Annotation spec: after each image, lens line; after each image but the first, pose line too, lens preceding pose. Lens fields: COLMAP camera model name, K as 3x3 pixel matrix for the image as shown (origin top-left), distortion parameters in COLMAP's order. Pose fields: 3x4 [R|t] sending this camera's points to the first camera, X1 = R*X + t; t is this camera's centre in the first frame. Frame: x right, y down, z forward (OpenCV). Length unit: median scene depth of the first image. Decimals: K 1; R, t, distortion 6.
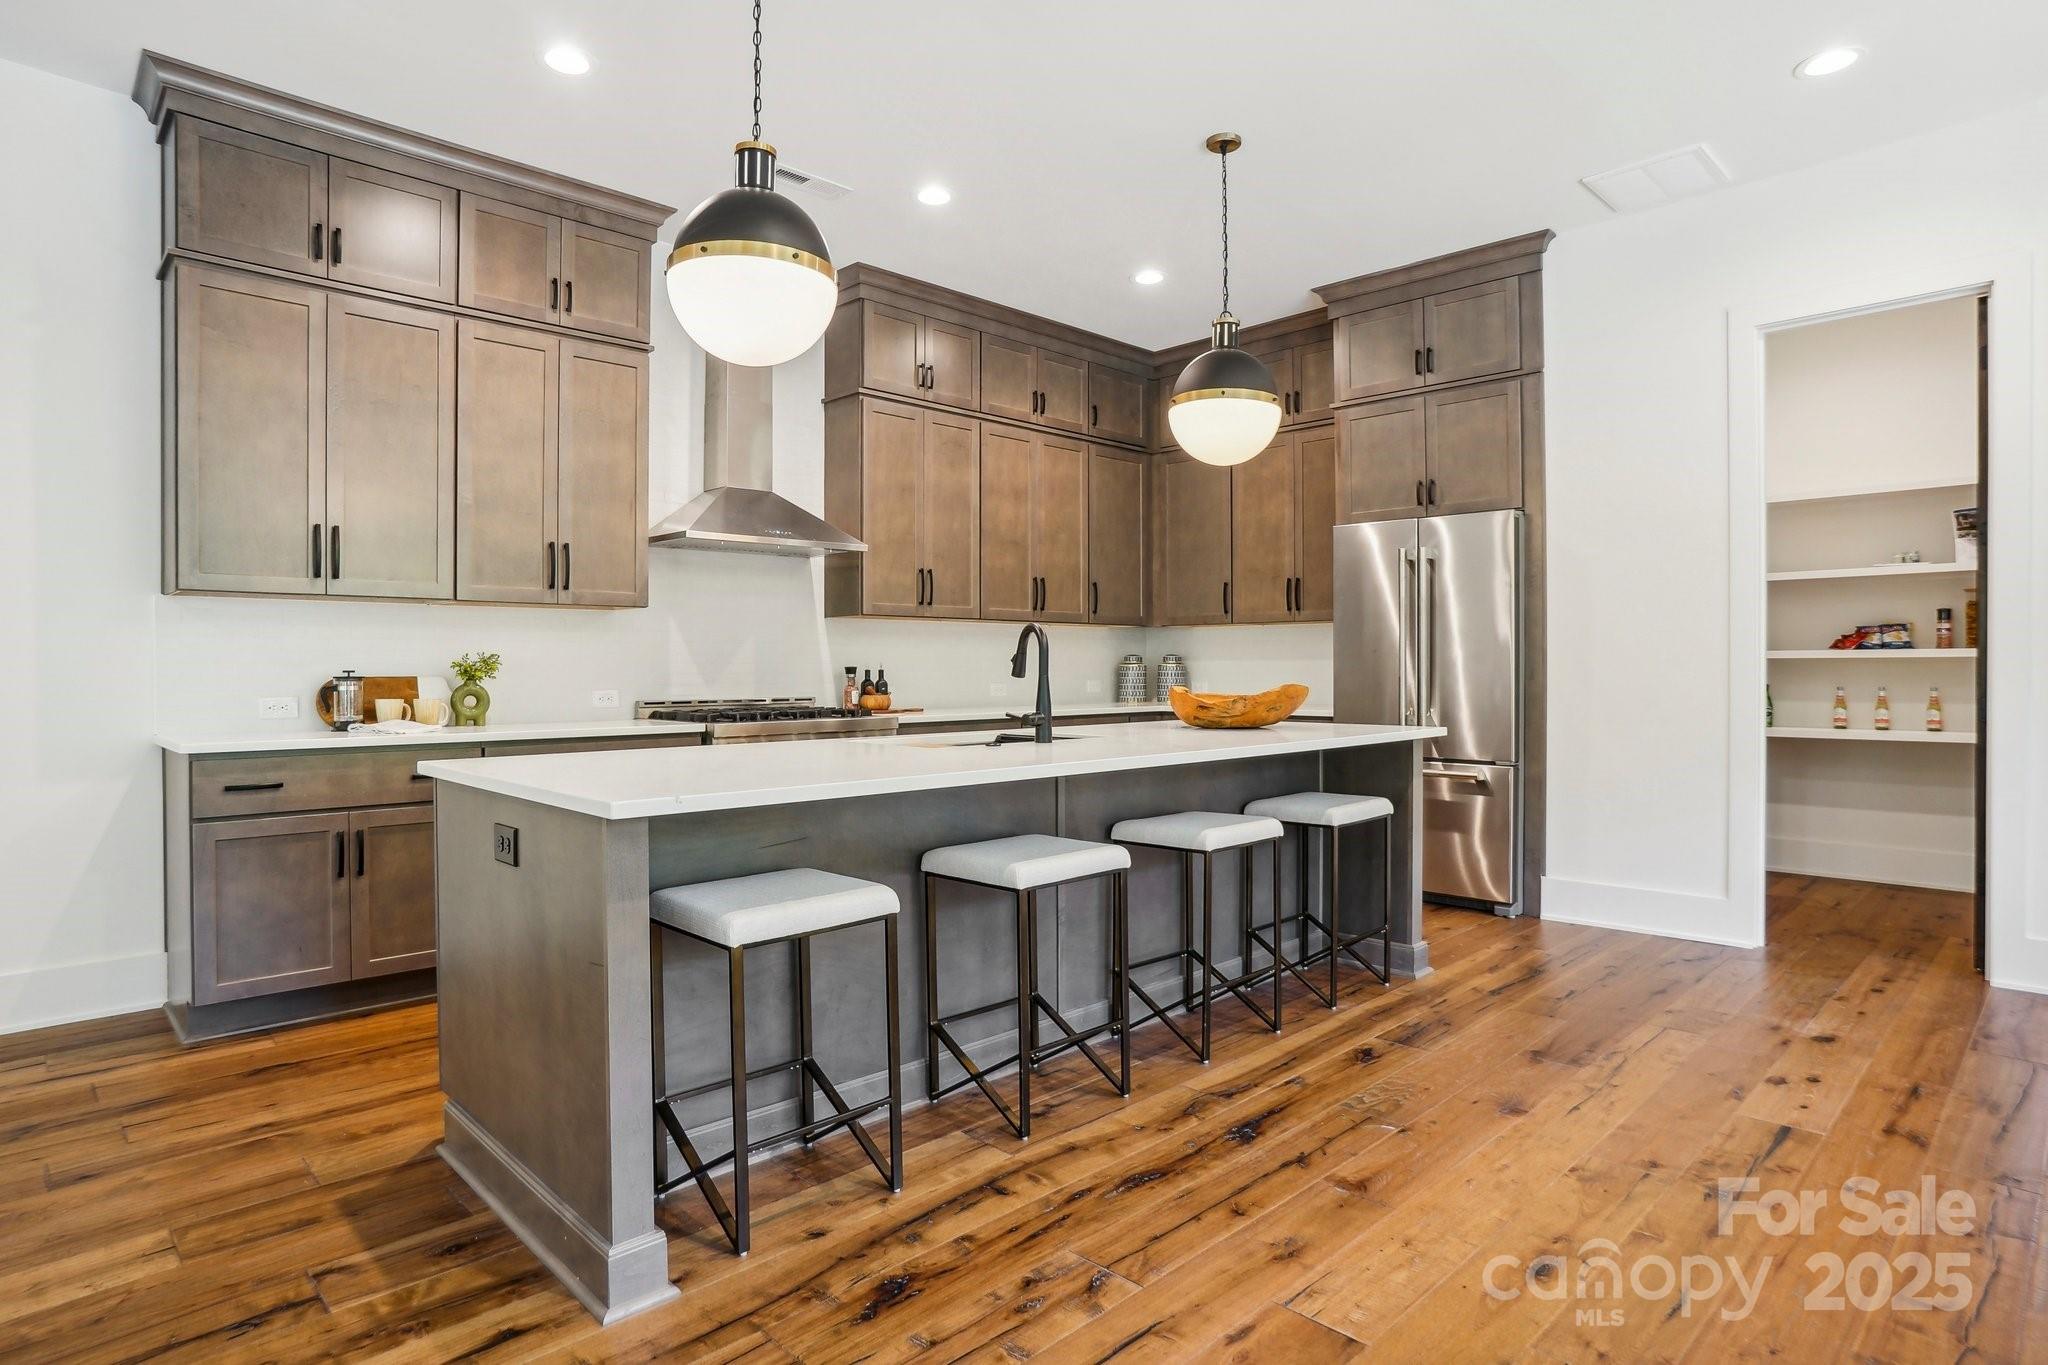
lens RADIAL K [[1138.5, 0, 1032.2], [0, 1138.5, 656.5], [0, 0, 1]] dist [-0.032482, 0.000767]
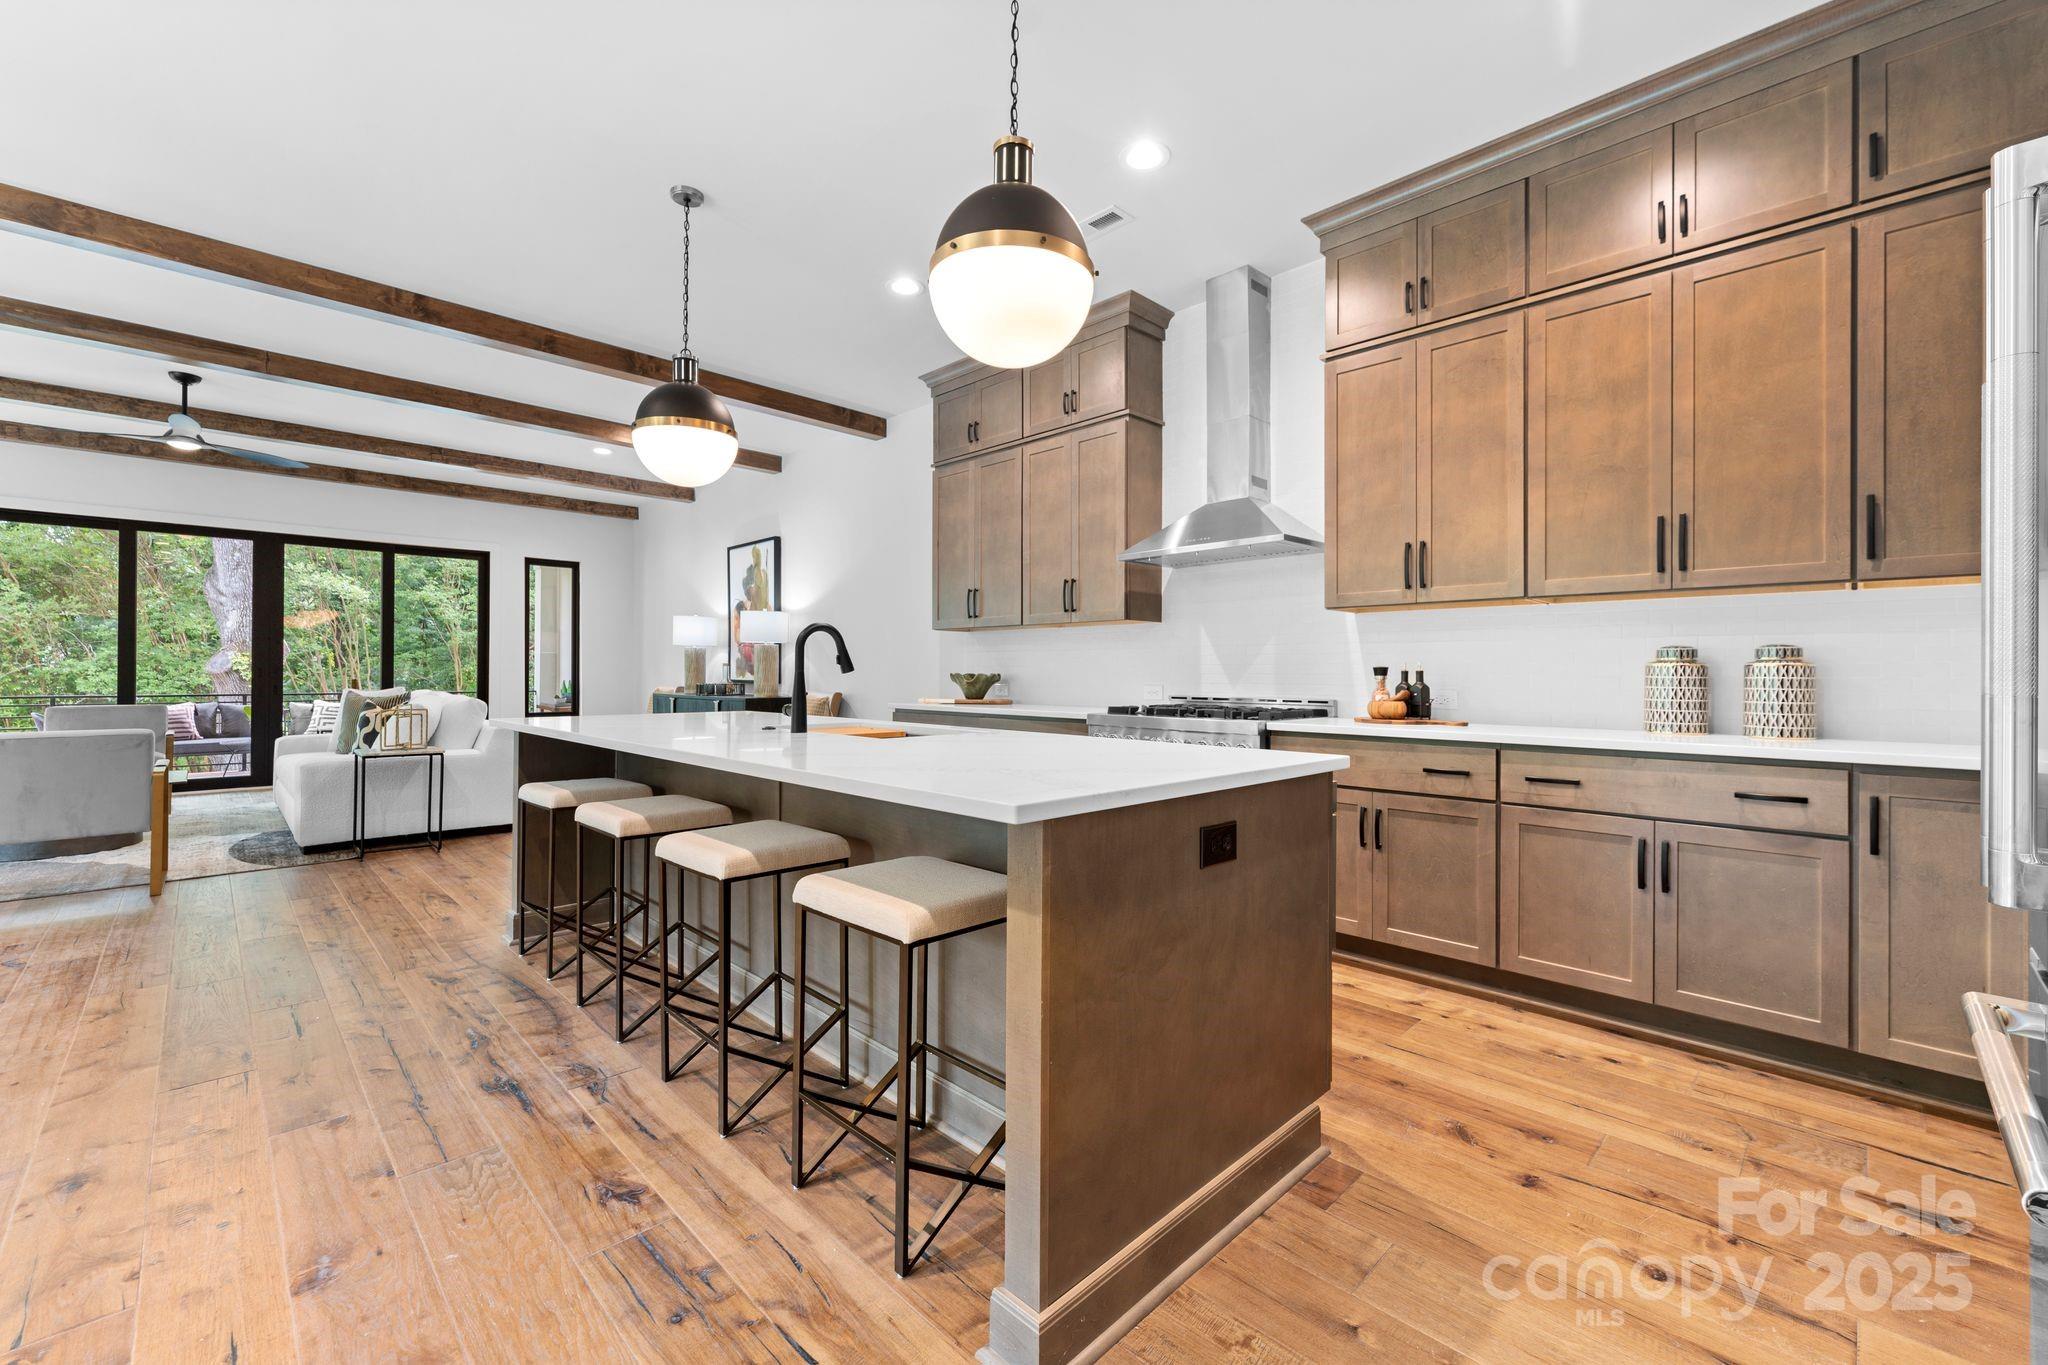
lens RADIAL K [[818.9, 0, 1001.9], [0, 818.9, 670.0], [0, 0, 1]] dist [0.001937, 0.000256]
pose [[-0.003026, 0.003524, -0.999989, 0.653269], [0.005367, 0.999979, 0.003508, 0.009655], [0.999981, -0.005357, -0.003045, 0.988728]]
